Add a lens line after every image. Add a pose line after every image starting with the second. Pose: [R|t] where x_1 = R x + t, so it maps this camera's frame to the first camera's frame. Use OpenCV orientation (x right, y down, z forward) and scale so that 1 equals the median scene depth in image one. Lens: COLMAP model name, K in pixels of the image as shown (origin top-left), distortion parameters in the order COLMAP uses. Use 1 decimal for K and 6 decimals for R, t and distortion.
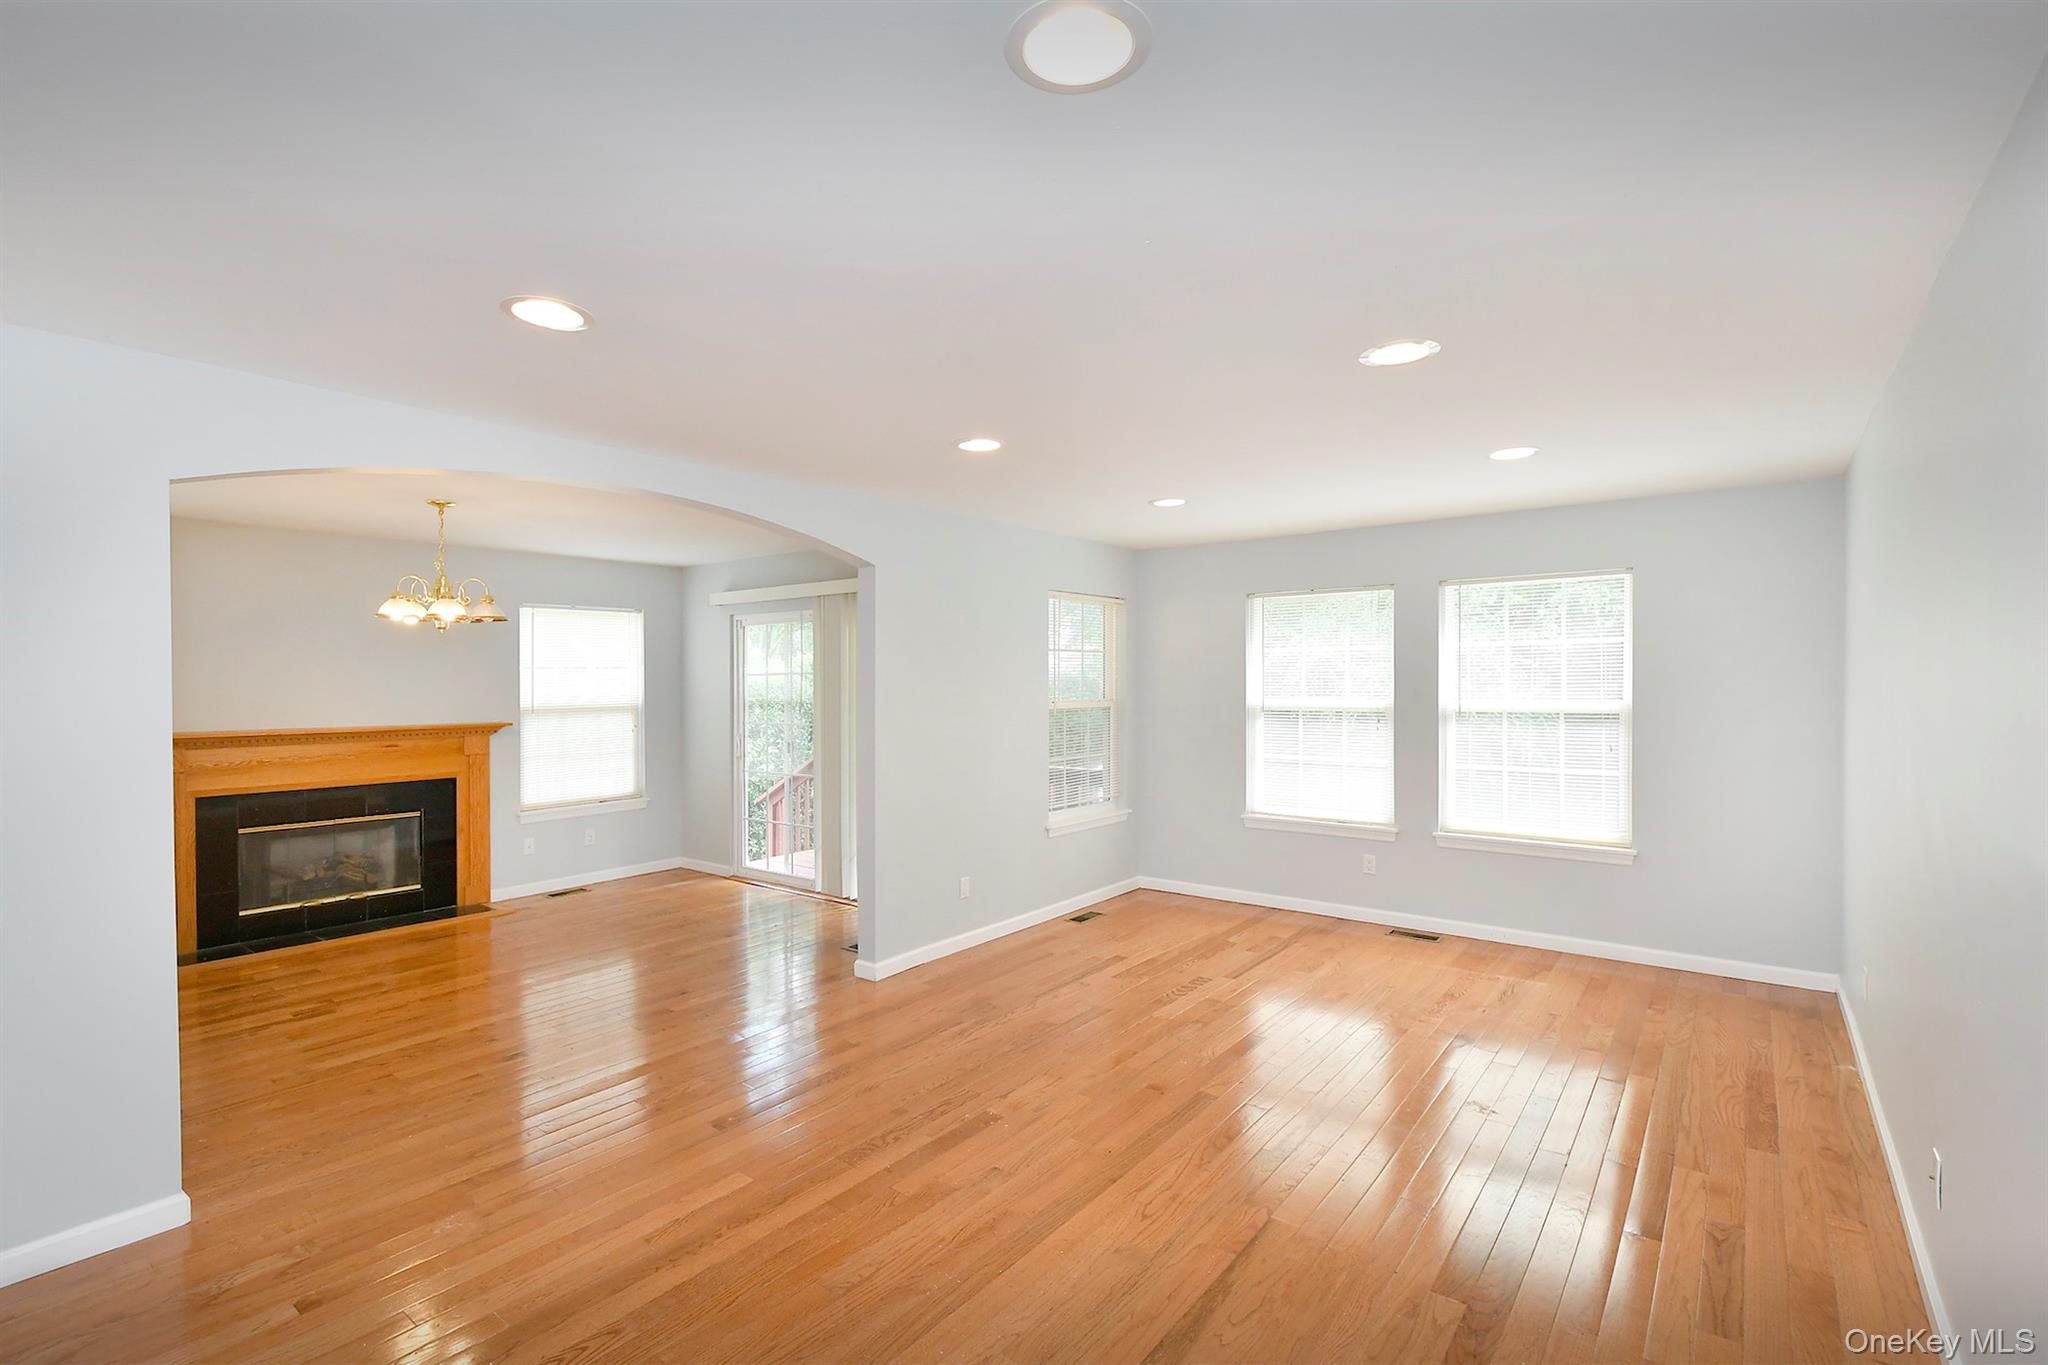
lens RADIAL K [[912.2, 0, 1024.0], [0, 912.2, 682.5], [0, 0, 1]] dist [-0.000029, -0.000106]
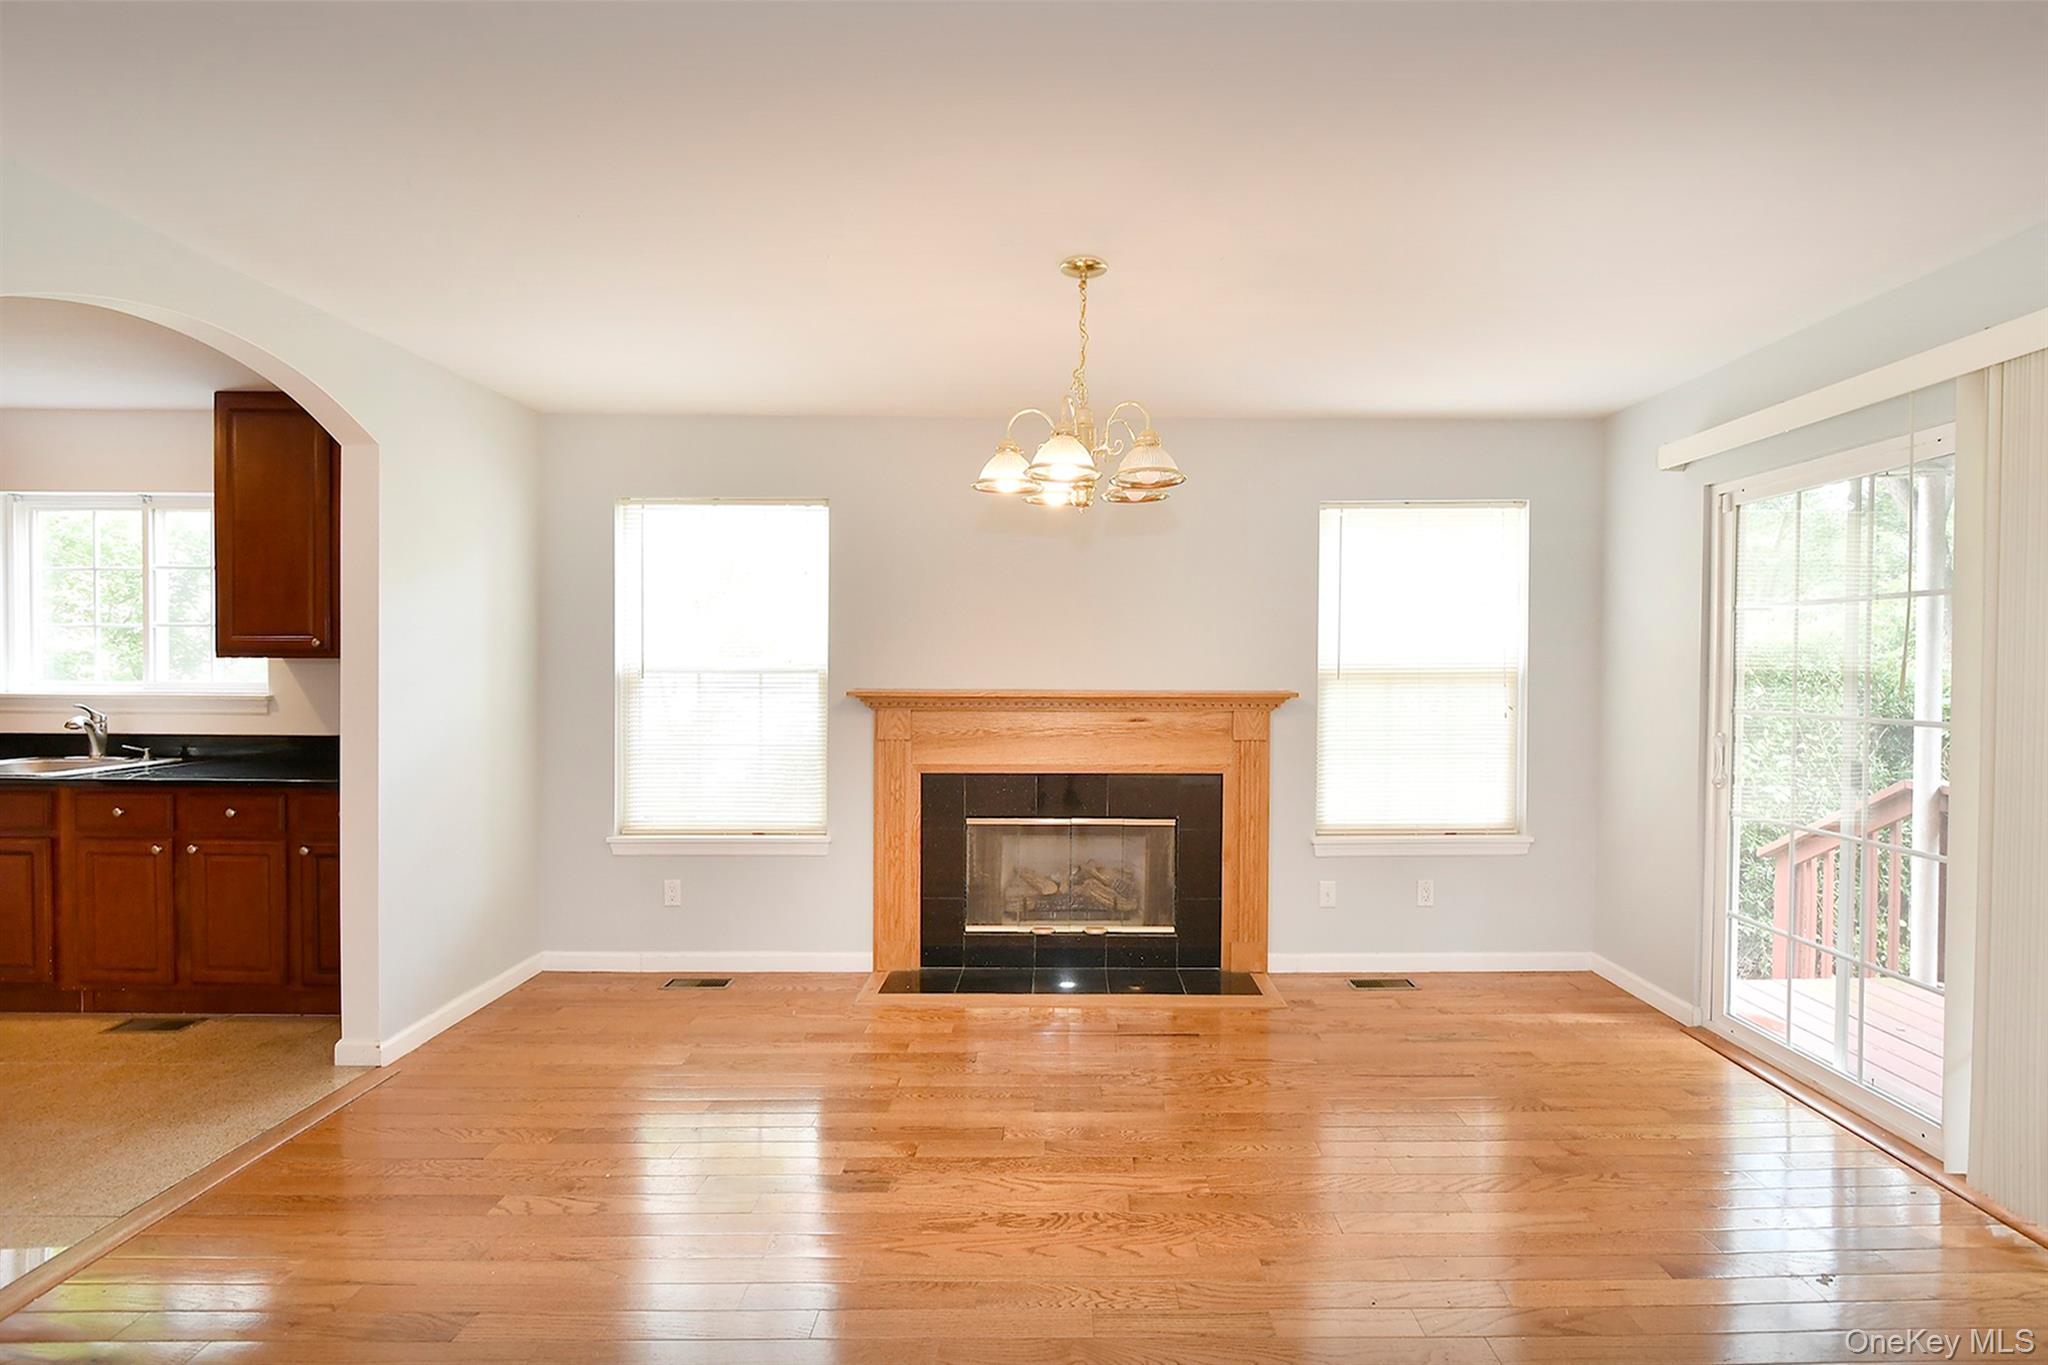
lens RADIAL K [[1027.0, 0, 1027.8], [0, 1027.0, 675.3], [0, 0, 1]] dist [-0.000135, 0.000129]
pose [[0.624170, 0.019824, -0.781037, -0.132485], [-0.005960, 0.999770, 0.020612, 0.019057], [0.781266, -0.008211, 0.624144, 0.421551]]
